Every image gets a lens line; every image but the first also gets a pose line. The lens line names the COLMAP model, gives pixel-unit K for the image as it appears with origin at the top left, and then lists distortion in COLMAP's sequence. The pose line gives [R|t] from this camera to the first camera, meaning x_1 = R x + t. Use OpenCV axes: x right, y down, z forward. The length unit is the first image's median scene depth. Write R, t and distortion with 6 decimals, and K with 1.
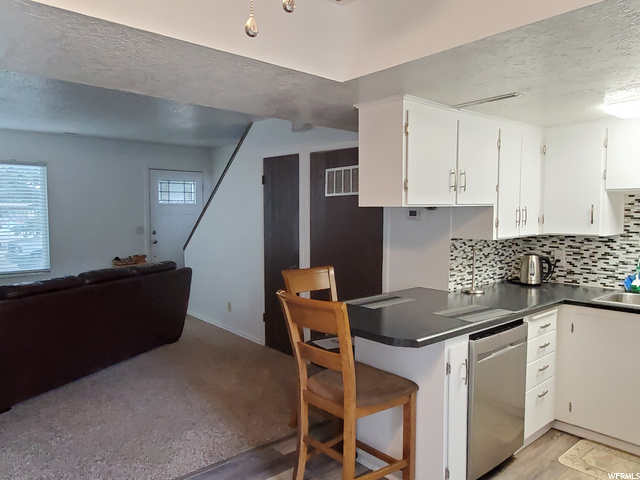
lens RADIAL K [[468.6, 0, 320.0], [0, 468.6, 240.0], [0, 0, 1]] dist [-0.001467, -0.000890]
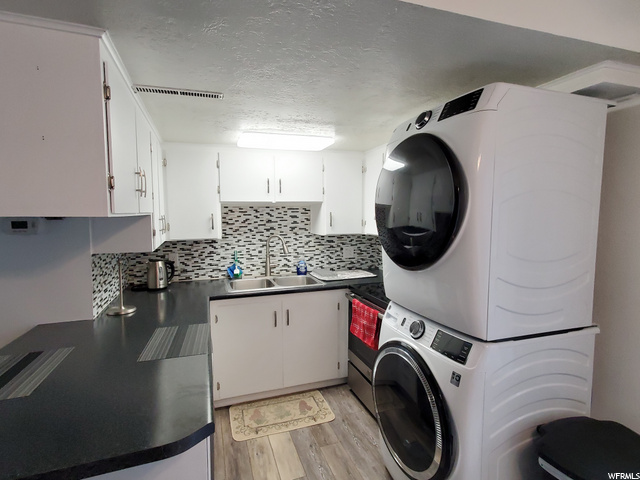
lens RADIAL K [[323.5, 0, 320.0], [0, 323.5, 240.0], [0, 0, 1]] dist [0.029588, -0.000163]
pose [[0.388550, -0.071882, 0.918620, -0.080645], [0.063222, 0.996683, 0.051250, -0.030033], [-0.919256, 0.038164, 0.391805, 0.374015]]
